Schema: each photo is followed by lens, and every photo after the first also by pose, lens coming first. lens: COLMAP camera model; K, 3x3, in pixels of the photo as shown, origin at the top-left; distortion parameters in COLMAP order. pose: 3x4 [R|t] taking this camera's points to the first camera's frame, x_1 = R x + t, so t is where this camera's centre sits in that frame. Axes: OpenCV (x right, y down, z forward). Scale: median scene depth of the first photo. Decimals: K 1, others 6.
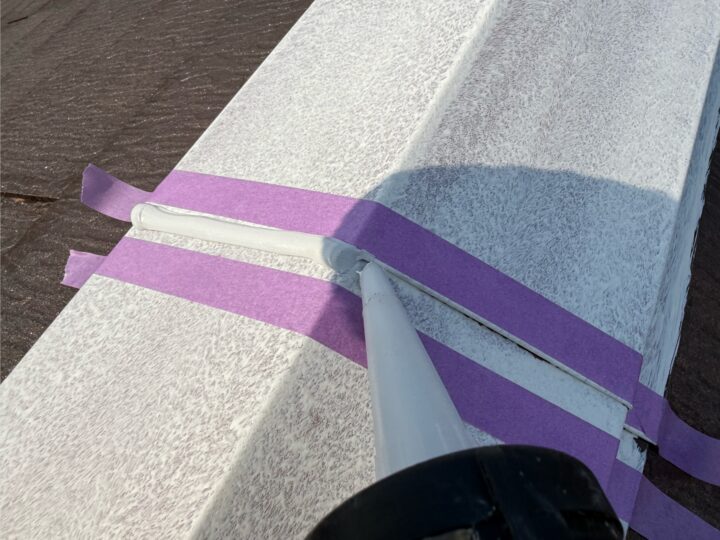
lens RADIAL K [[497.1, 0, 395.1], [0, 497.1, 269.1], [0, 0, 1]] dist [-0.018573, 0.006231]
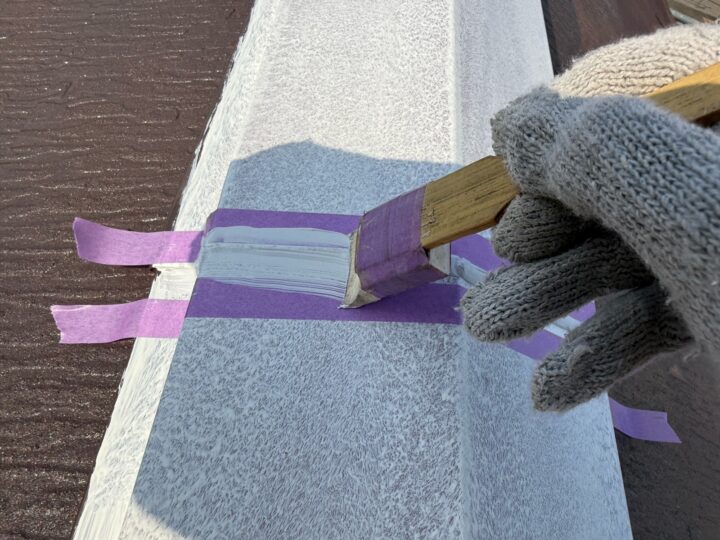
lens RADIAL K [[497.1, 0, 395.1], [0, 497.1, 269.1], [0, 0, 1]] dist [-0.018573, 0.006231]
pose [[0.887795, -0.136892, 0.439409, -0.959496], [0.139348, 0.989880, 0.026841, -0.082248], [-0.438636, 0.037401, 0.897886, -0.161900]]
